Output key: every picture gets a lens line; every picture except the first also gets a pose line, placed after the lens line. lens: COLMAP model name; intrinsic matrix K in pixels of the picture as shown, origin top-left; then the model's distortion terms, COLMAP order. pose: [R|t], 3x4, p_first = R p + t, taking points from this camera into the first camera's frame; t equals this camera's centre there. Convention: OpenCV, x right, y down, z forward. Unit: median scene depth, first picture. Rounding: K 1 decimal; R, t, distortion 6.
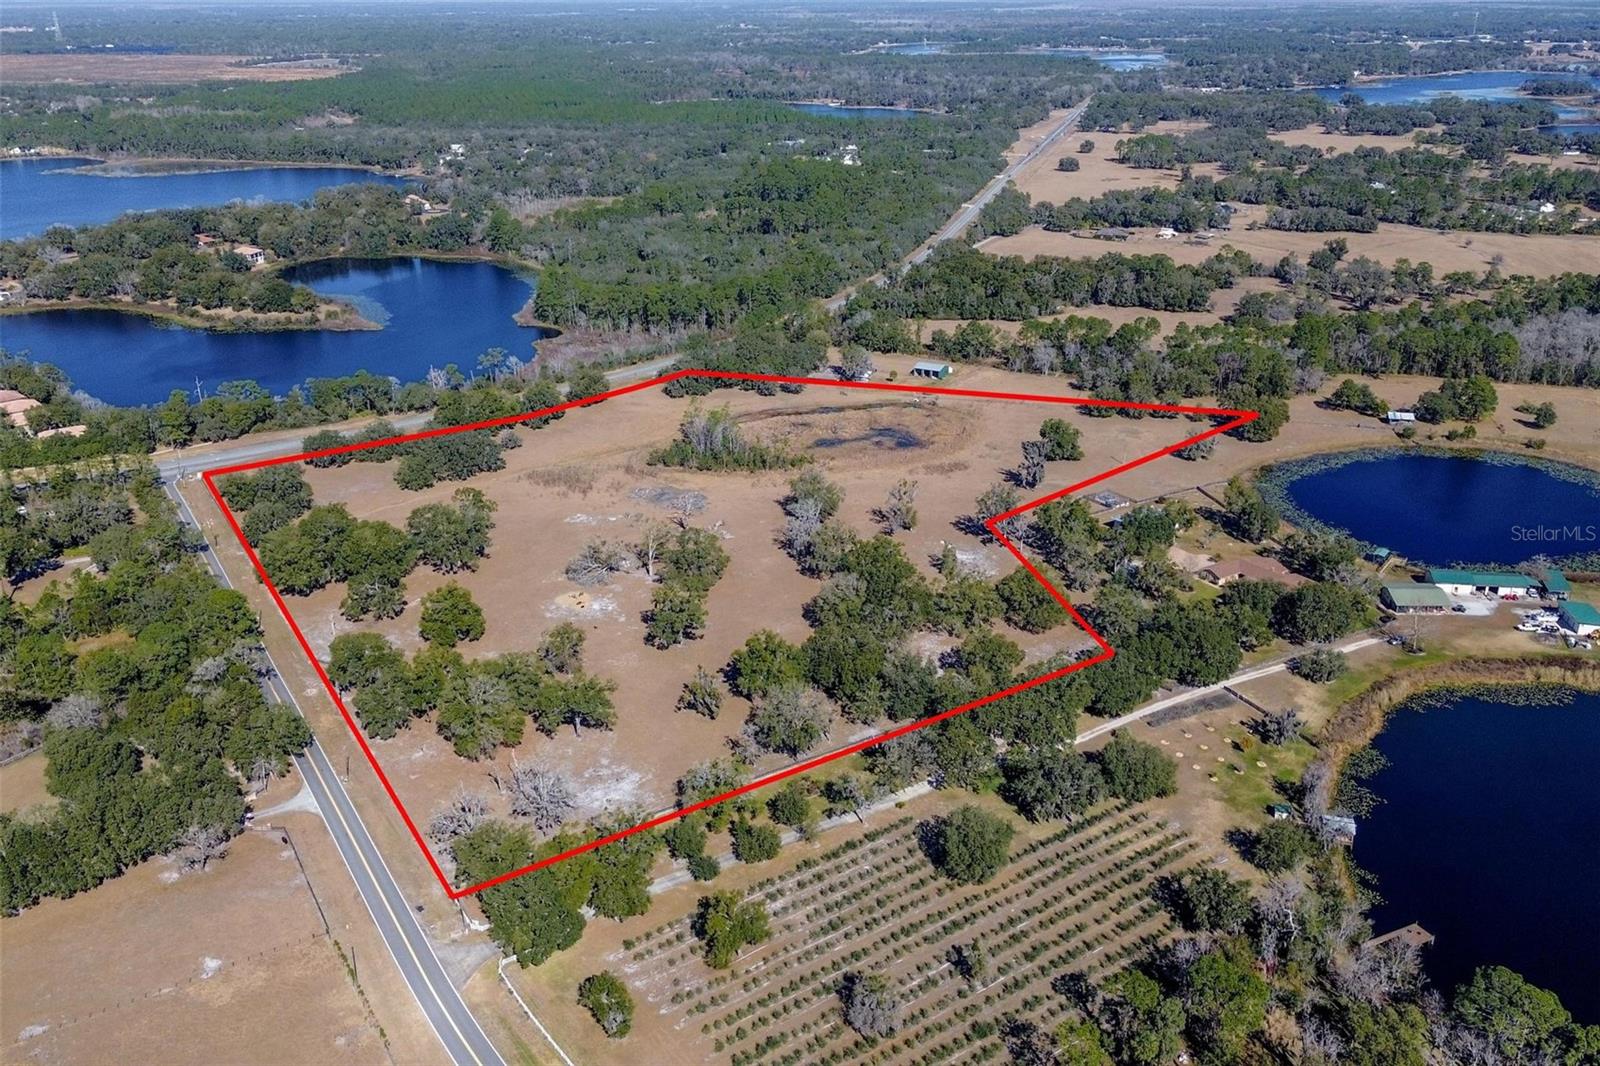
lens RADIAL K [[1344.7, 0, 800.0], [0, 1344.7, 533.0], [0, 0, 1]] dist [0.100847, -0.160269]
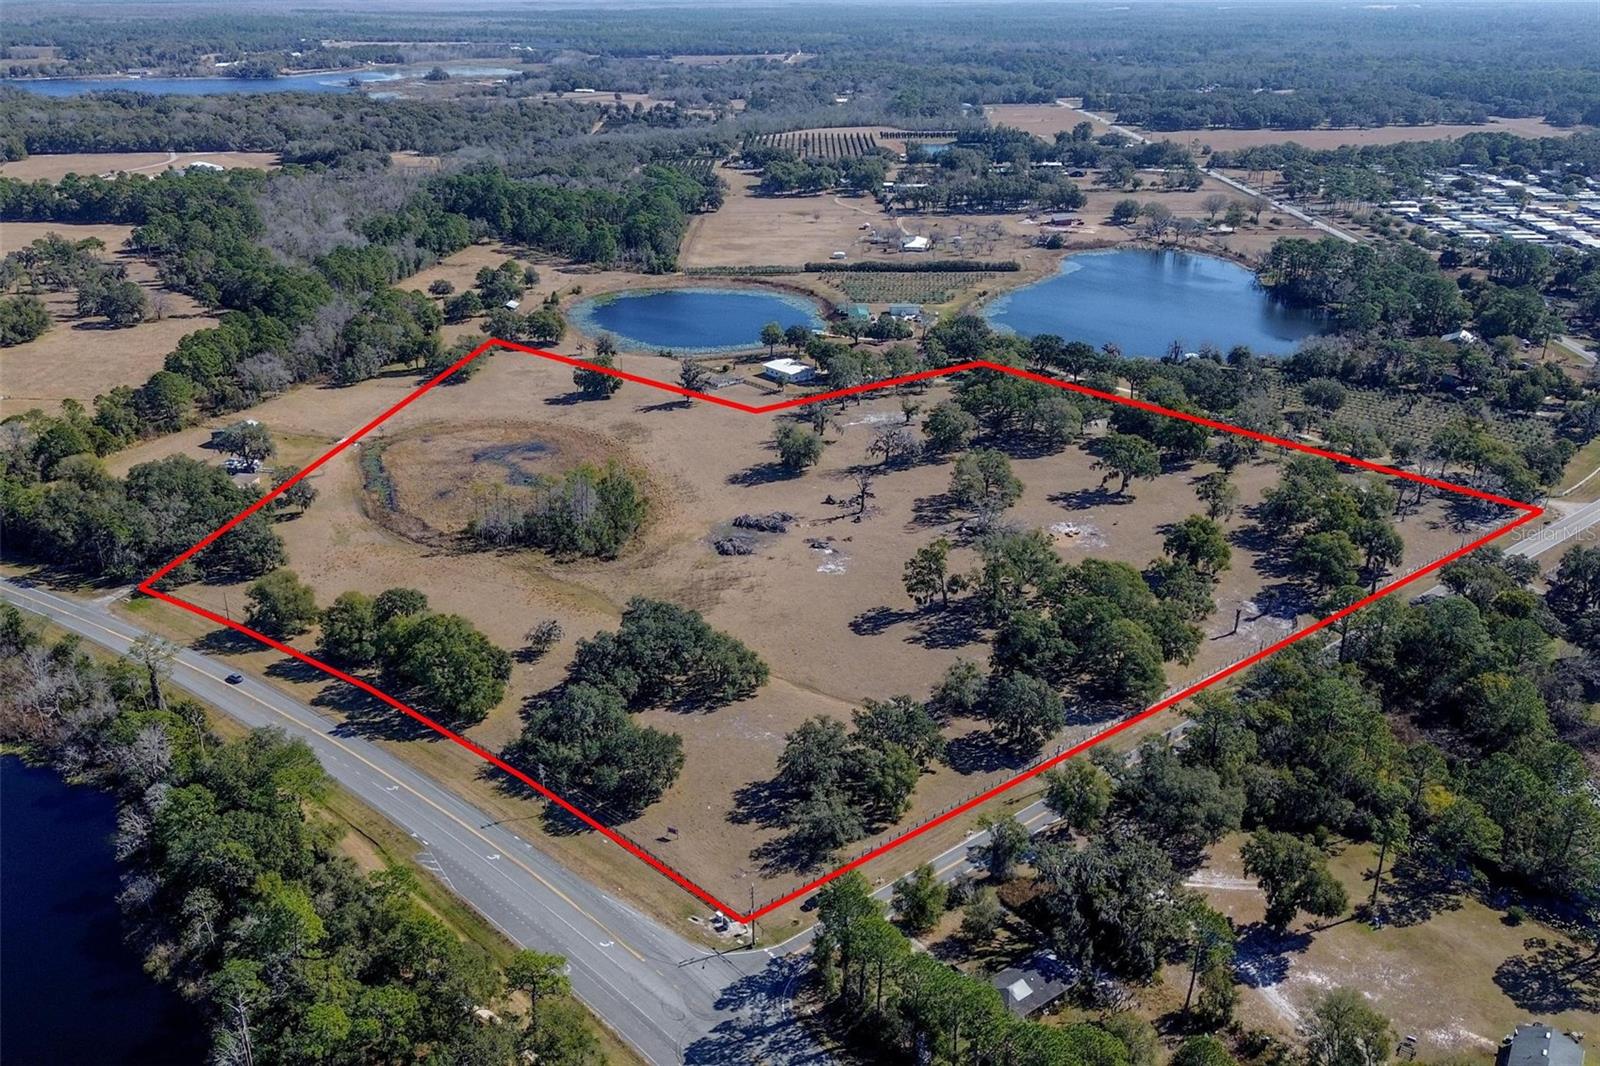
lens RADIAL K [[1344.7, 0, 800.0], [0, 1344.7, 533.0], [0, 0, 1]] dist [0.100847, -0.160269]
pose [[-0.156358, -0.370461, 0.915593, -0.797254], [0.365301, 0.839573, 0.402086, -0.321927], [-0.917664, 0.397337, 0.004056, 0.910031]]
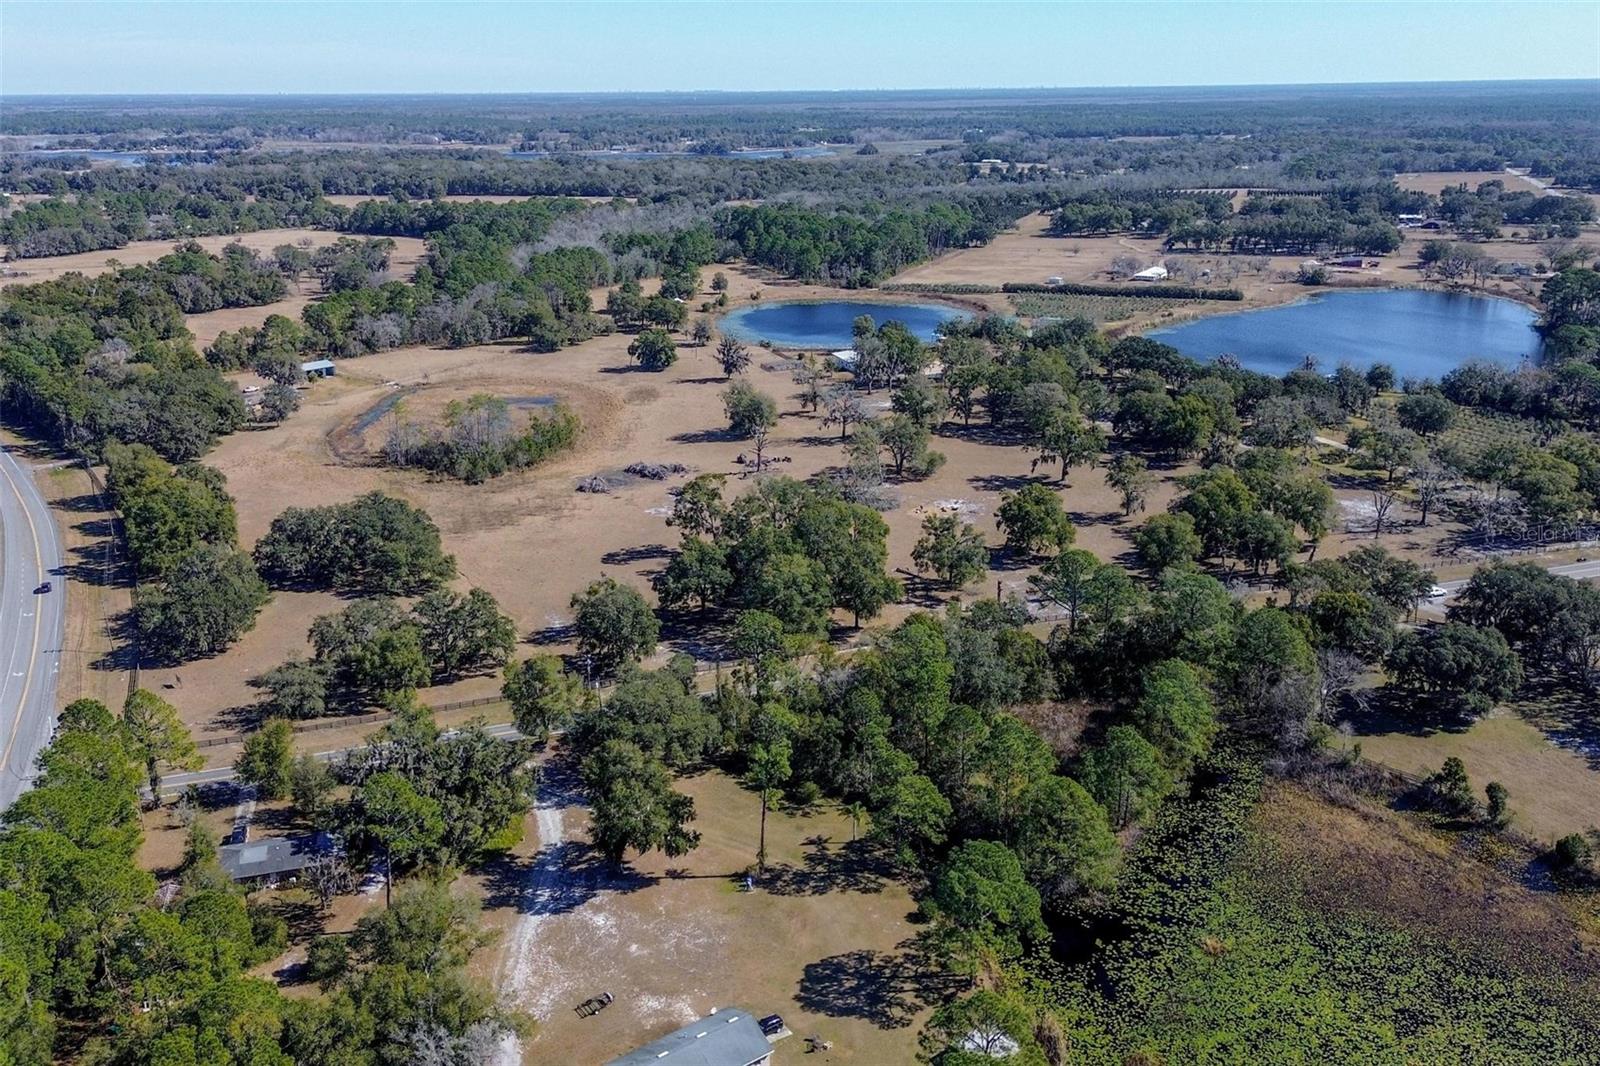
lens RADIAL K [[1344.7, 0, 800.0], [0, 1344.7, 533.0], [0, 0, 1]] dist [0.100847, -0.160269]
pose [[0.217897, -0.300396, 0.928592, -0.760173], [0.372345, 0.905076, 0.205417, -0.113181], [-0.902153, 0.300997, 0.309065, 0.638359]]
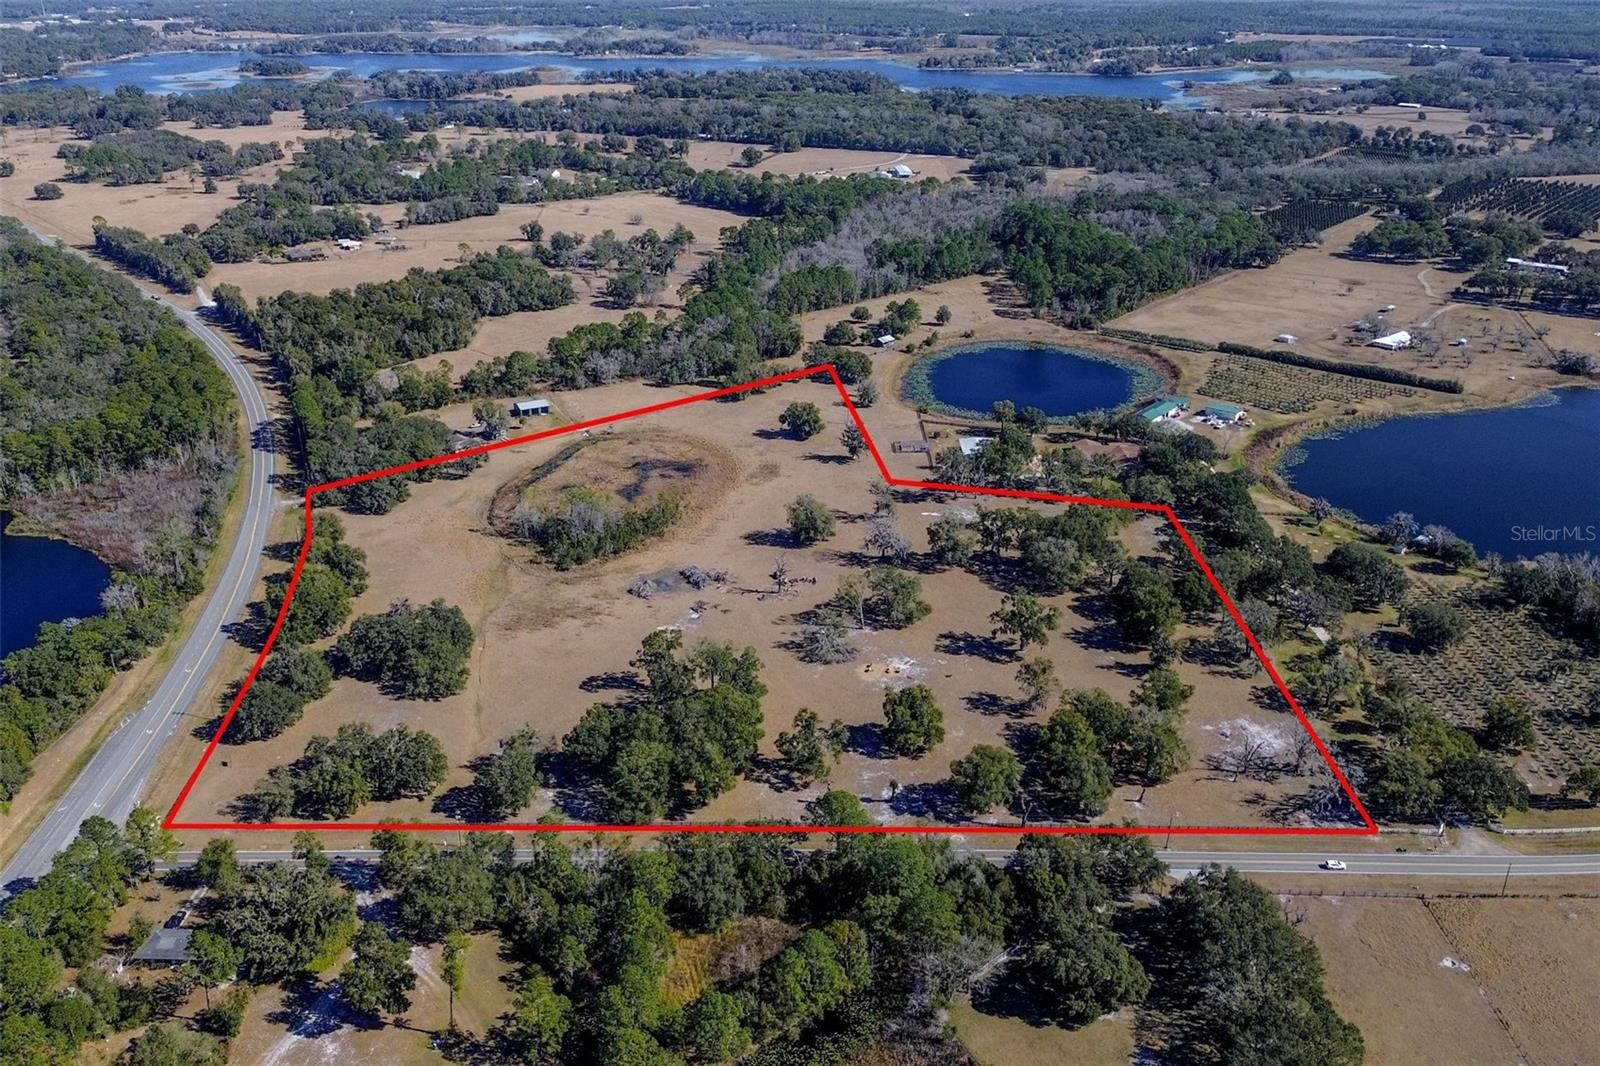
lens RADIAL K [[1344.7, 0, 800.0], [0, 1344.7, 533.0], [0, 0, 1]] dist [0.100847, -0.160269]
pose [[0.527360, -0.335288, 0.780688, -0.724579], [0.317809, 0.929986, 0.184726, -0.191333], [-0.787965, 0.150692, 0.596995, 0.347298]]
